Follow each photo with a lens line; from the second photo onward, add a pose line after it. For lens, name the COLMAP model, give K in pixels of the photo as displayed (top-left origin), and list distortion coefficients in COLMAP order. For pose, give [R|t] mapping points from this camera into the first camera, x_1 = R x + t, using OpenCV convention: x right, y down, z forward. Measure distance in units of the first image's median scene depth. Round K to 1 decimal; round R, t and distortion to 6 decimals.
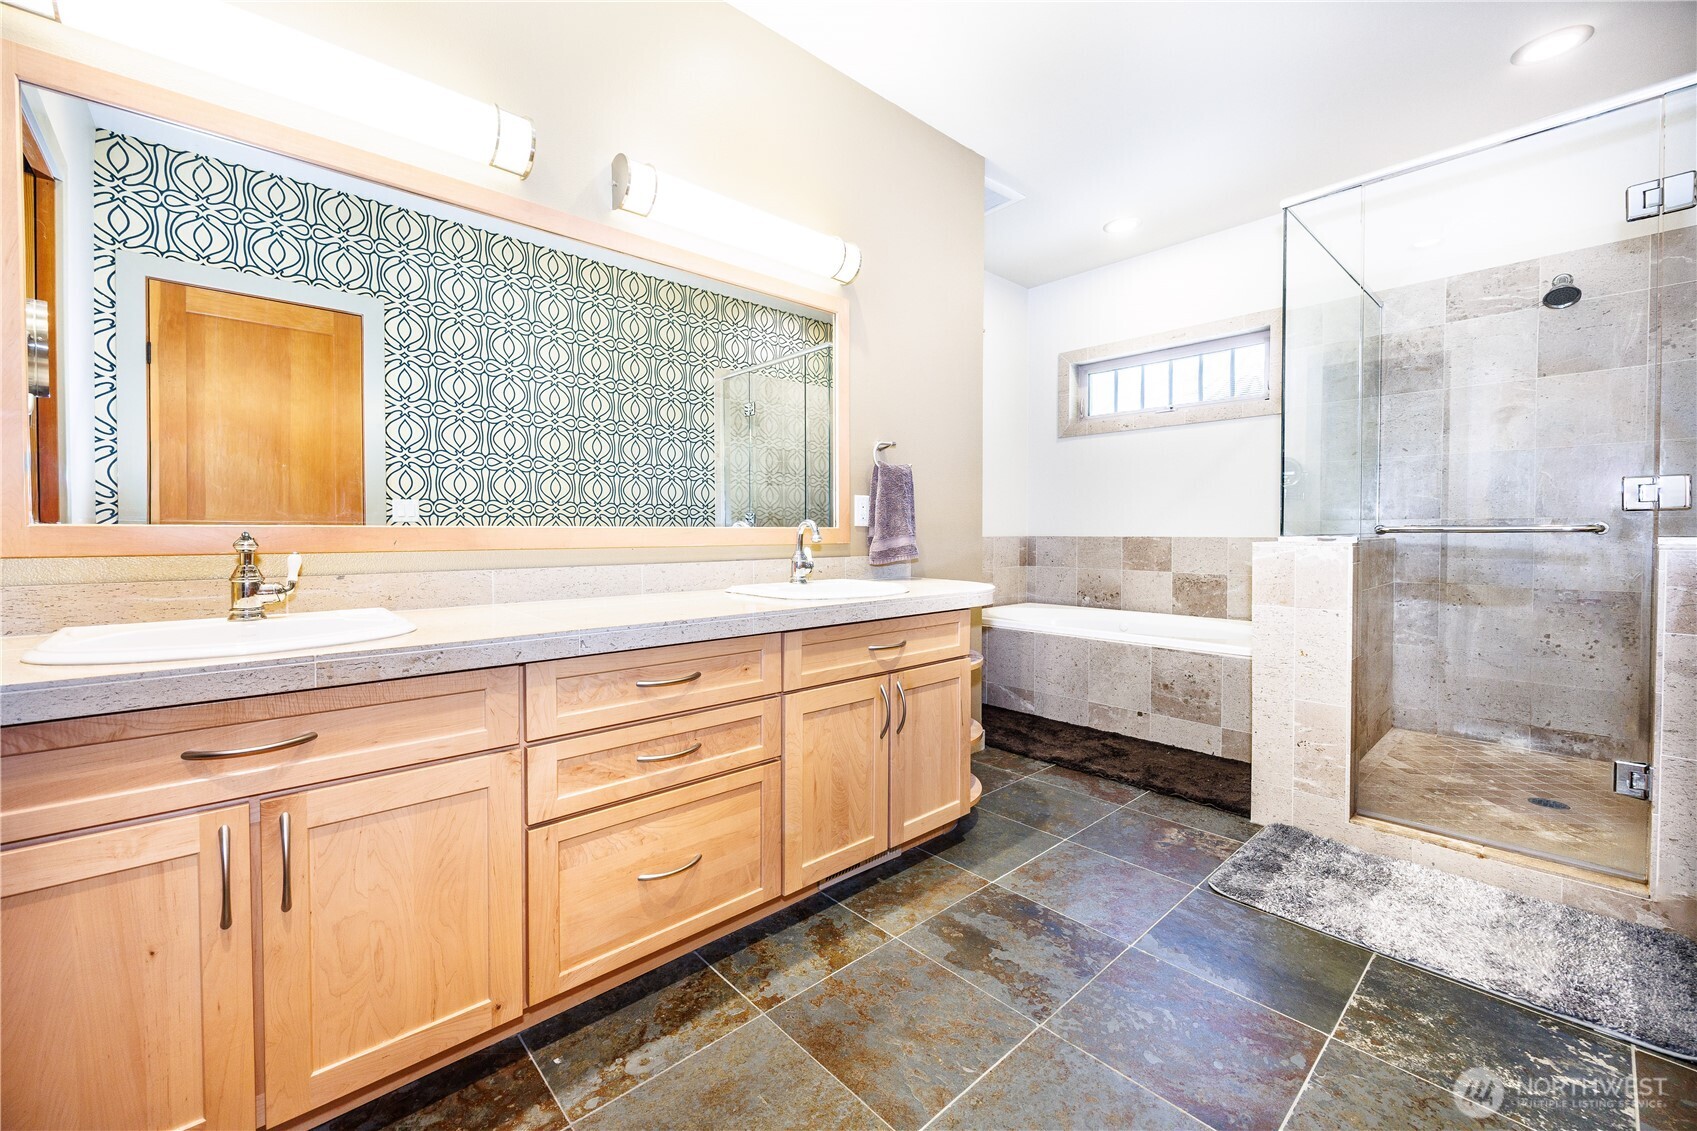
lens RADIAL K [[688.2, 0, 852.1], [0, 688.2, 549.5], [0, 0, 1]] dist [-0.022246, 0.000105]
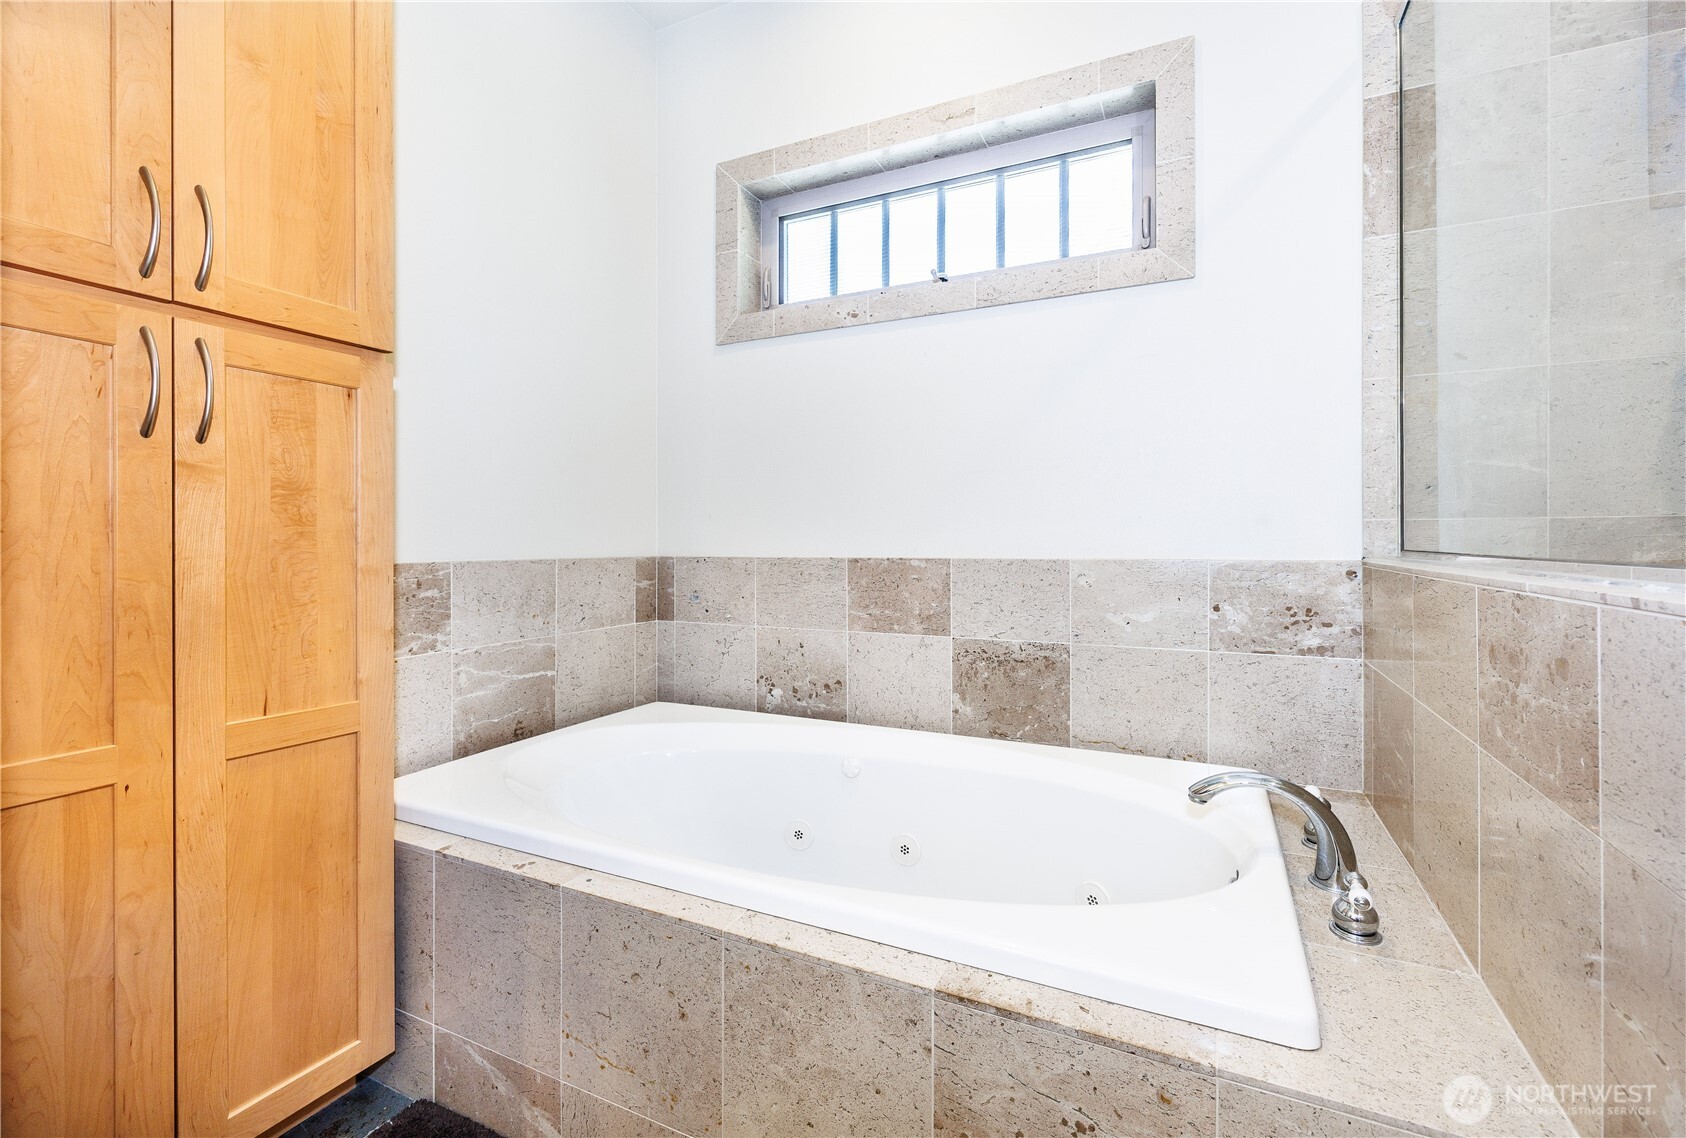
lens RADIAL K [[706.5, 0, 842.6], [0, 706.5, 547.7], [0, 0, 1]] dist [-0.000221, -0.000001]
pose [[0.941225, -0.001873, 0.337776, 0.238868], [0.009649, 0.999726, -0.021343, -0.015511], [-0.337643, 0.023348, 0.940985, 0.574355]]
